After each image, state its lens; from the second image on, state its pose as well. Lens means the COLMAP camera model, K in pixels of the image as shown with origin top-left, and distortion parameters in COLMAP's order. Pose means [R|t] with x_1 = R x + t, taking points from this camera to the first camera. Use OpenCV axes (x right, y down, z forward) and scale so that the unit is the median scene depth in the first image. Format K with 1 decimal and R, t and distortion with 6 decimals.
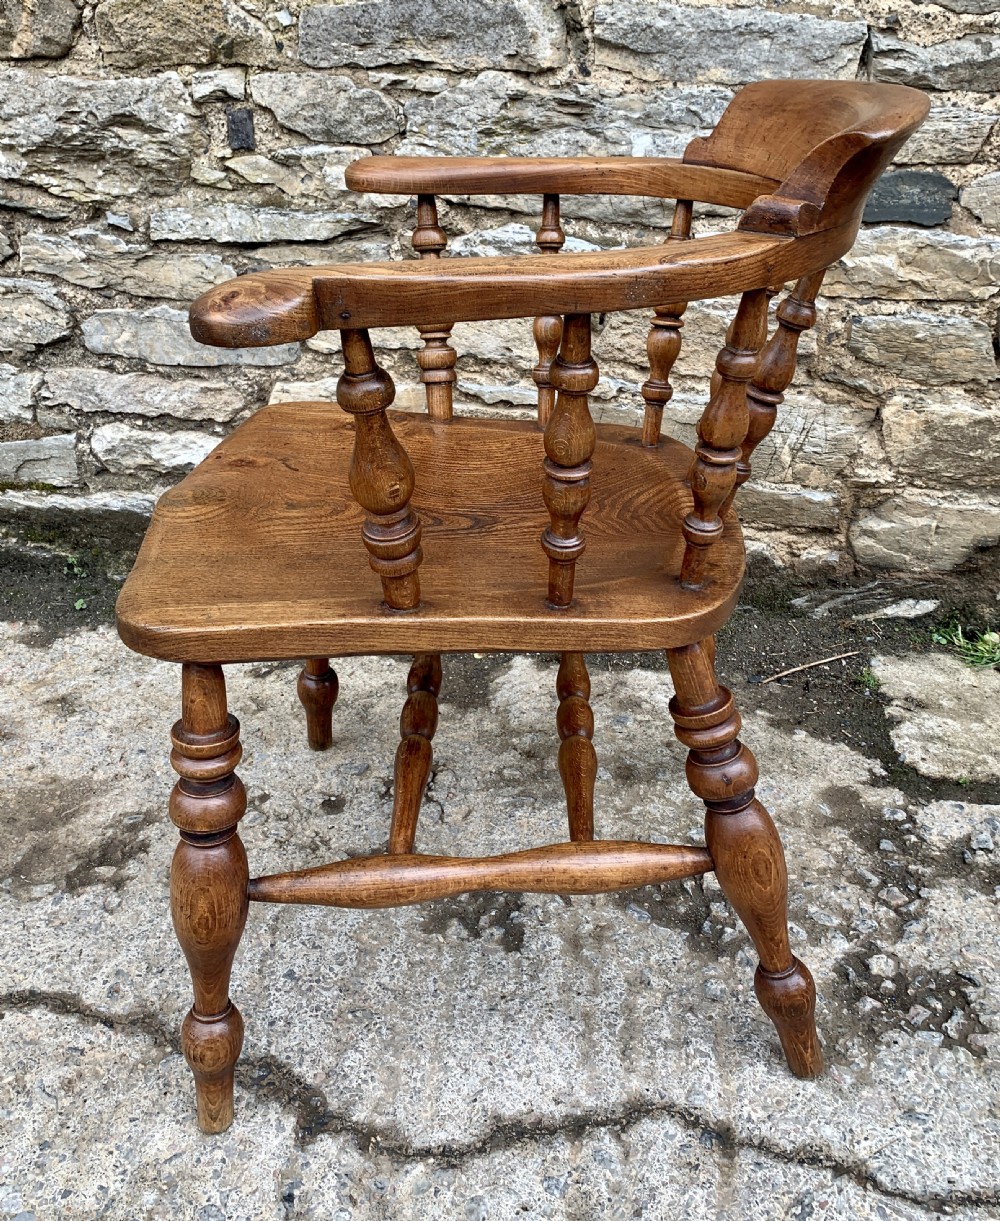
lens RADIAL K [[1133.5, 0, 488.5], [0, 1133.5, 494.7], [0, 0, 1]] dist [0.012338, -0.003675]
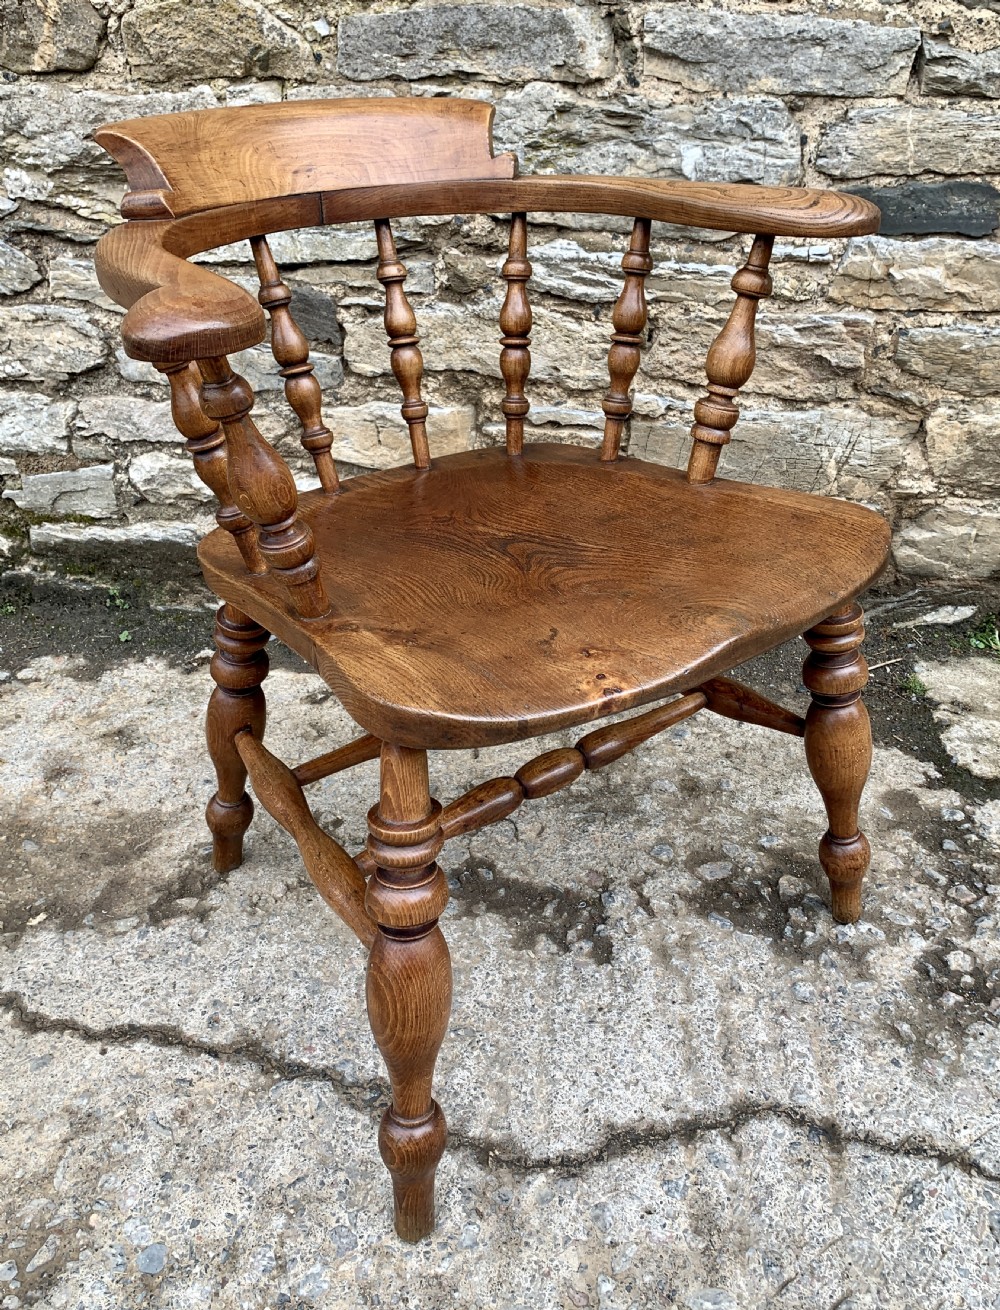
lens RADIAL K [[1105.9, 0, 528.0], [0, 1105.9, 576.8], [0, 0, 1]] dist [0.003276, 0.009619]
pose [[0.998389, -0.029332, 0.048567, -0.064106], [0.026318, 0.997755, 0.061580, -0.006786], [-0.050264, -0.060202, 0.996920, 0.023435]]
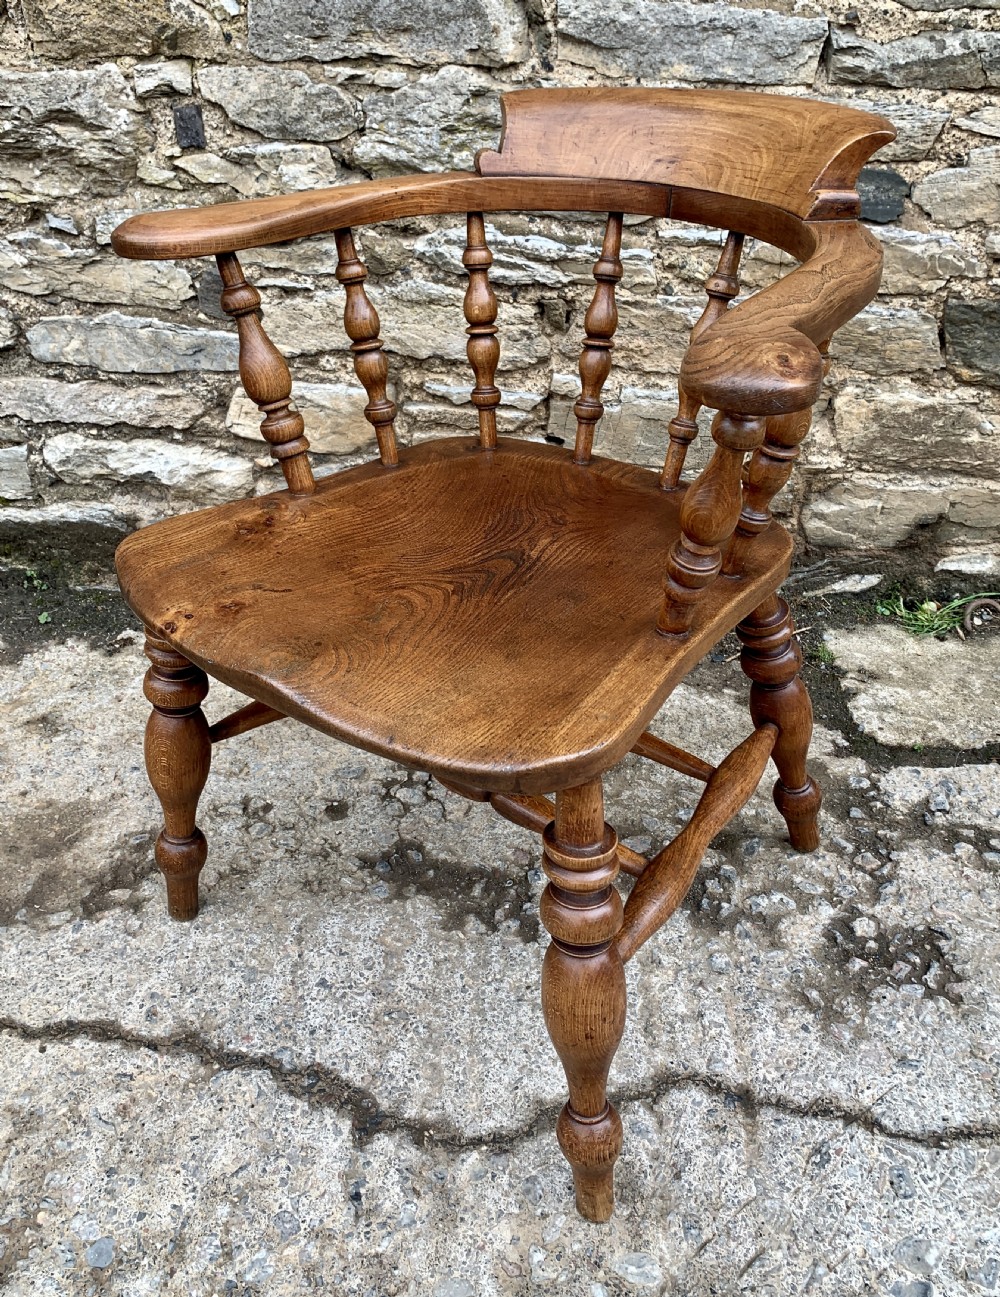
lens RADIAL K [[1107.7, 0, 514.5], [0, 1107.7, 562.0], [0, 0, 1]] dist [0.004522, 0.010018]
pose [[0.993079, -0.048211, 0.107096, -0.066345], [0.036604, 0.993496, 0.107822, -0.049416], [-0.111597, -0.103156, 0.988385, 0.007529]]
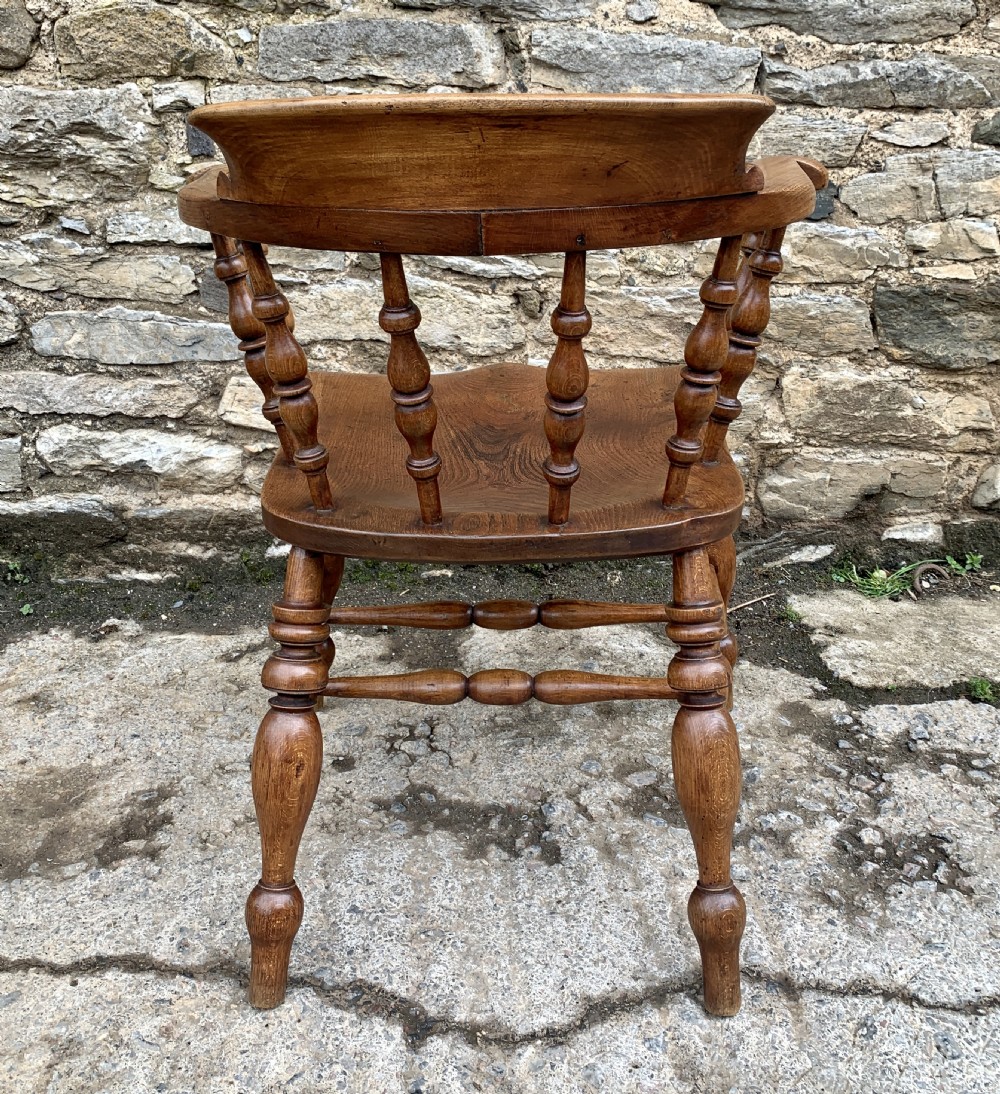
lens RADIAL K [[1103.8, 0, 497.5], [0, 1103.8, 446.9], [0, 0, 1]] dist [0.014856, -0.008015]
pose [[0.980619, -0.046290, 0.190375, -0.162158], [0.060297, 0.995831, -0.068453, 0.055909], [-0.186413, 0.078606, 0.979322, -0.042720]]
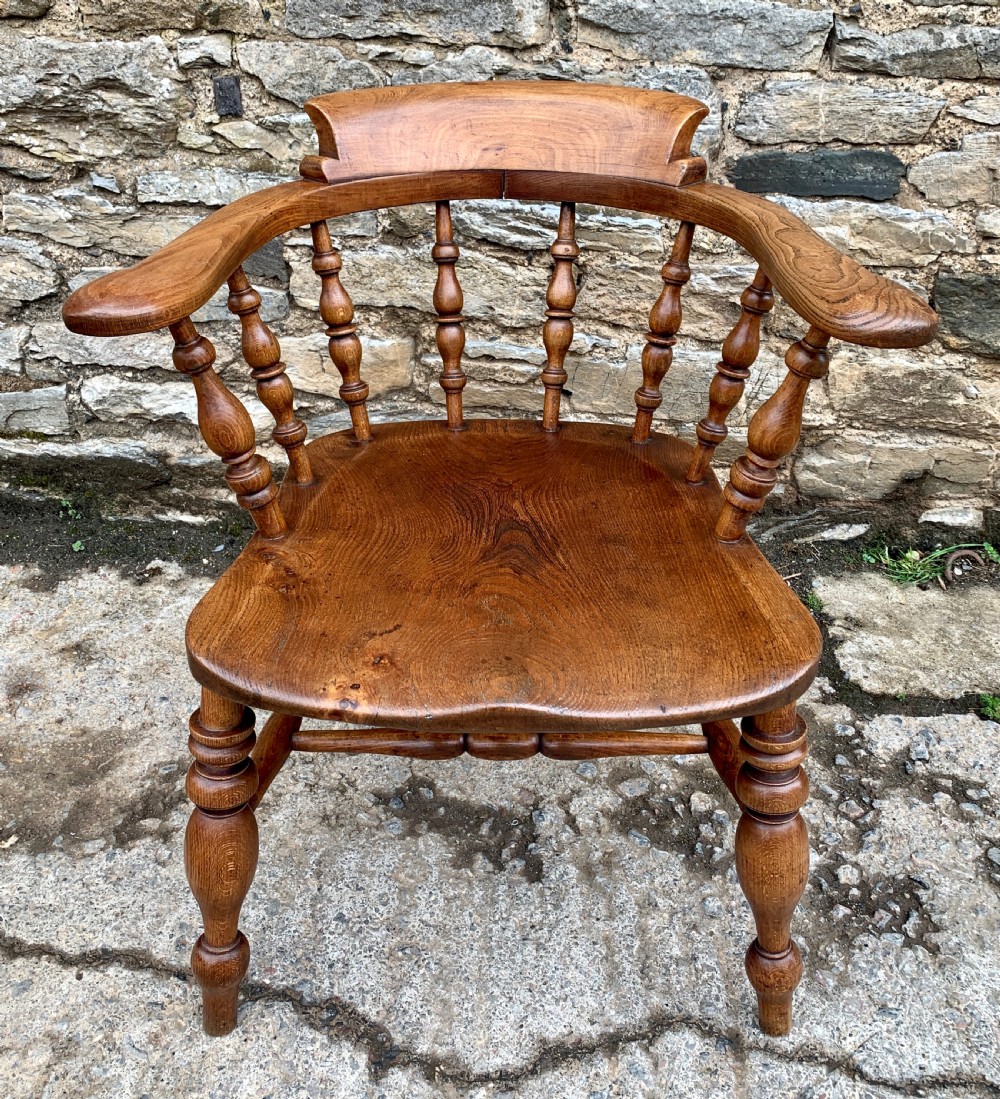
lens RADIAL K [[1055.2, 0, 505.5], [0, 1055.2, 466.2], [0, 0, 1]] dist [0.008754, 0.001673]
pose [[0.994241, -0.025619, 0.104059, -0.081207], [0.013687, 0.993409, 0.113806, -0.100380], [-0.106289, -0.111726, 0.988038, 0.002415]]
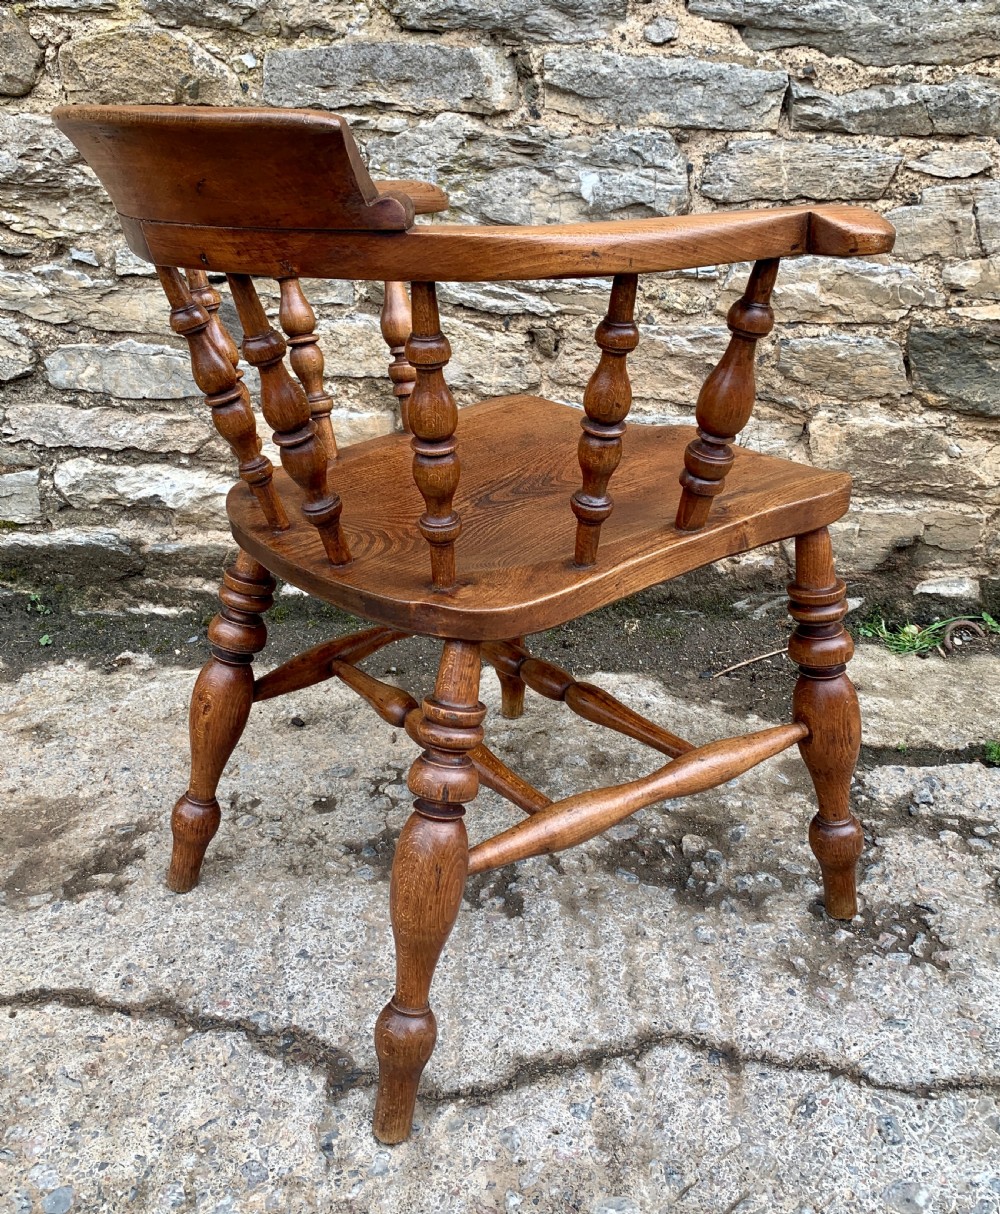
lens RADIAL K [[1088.0, 0, 531.7], [0, 1088.0, 534.5], [0, 0, 1]] dist [0.013542, -0.002111]
pose [[0.992067, -0.031362, 0.121733, -0.056964], [0.035520, 0.998852, -0.032136, 0.059825], [-0.120586, 0.036205, 0.992042, -0.016681]]
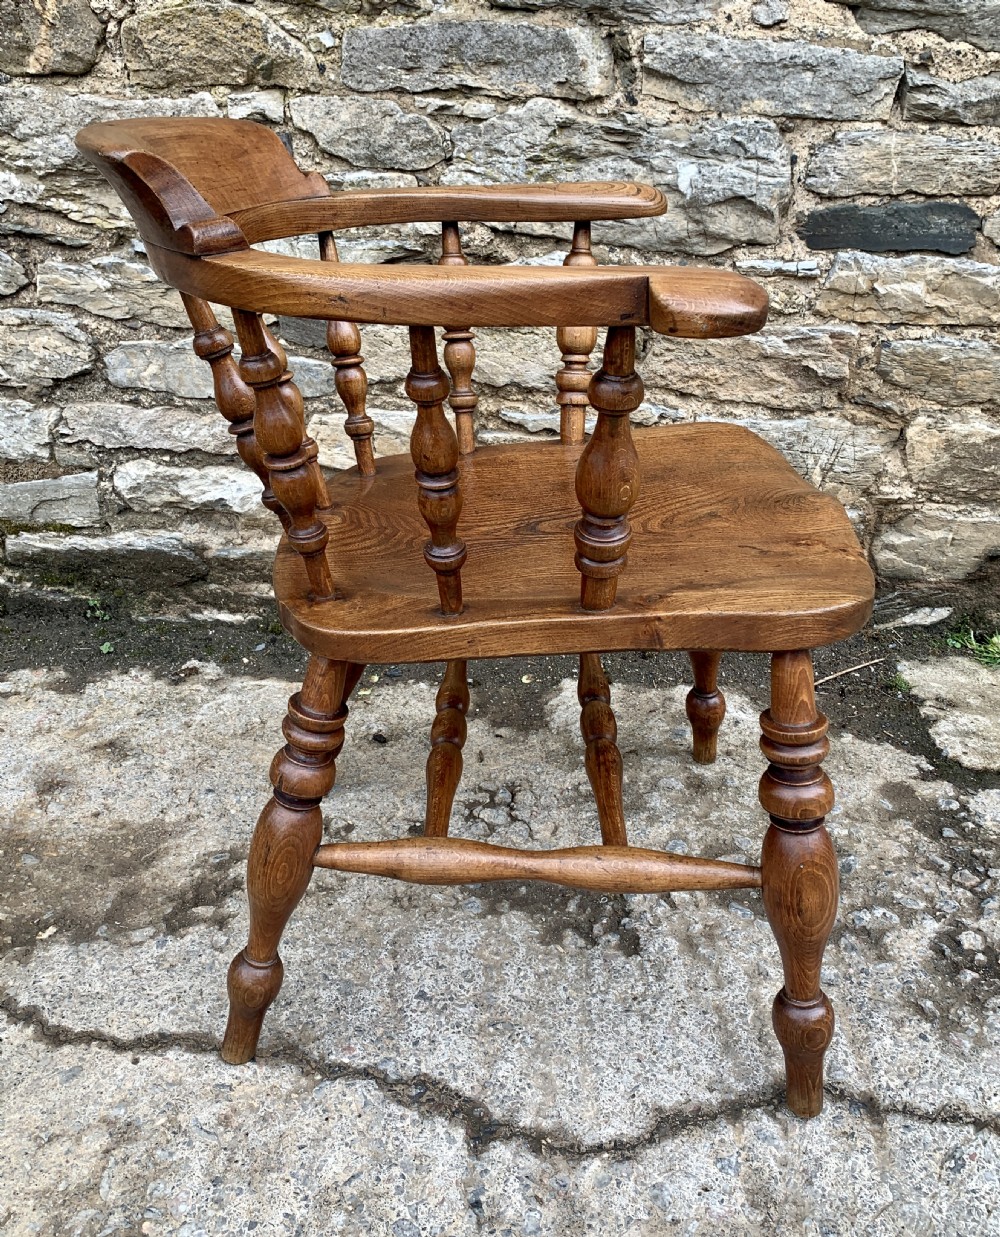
lens RADIAL K [[1117.0, 0, 544.0], [0, 1117.0, 566.3], [0, 0, 1]] dist [0.009635, 0.002526]
pose [[0.990749, -0.034672, 0.131205, -0.136426], [0.030483, 0.998964, 0.033798, 0.007208], [-0.132241, -0.029486, 0.990779, 0.006100]]
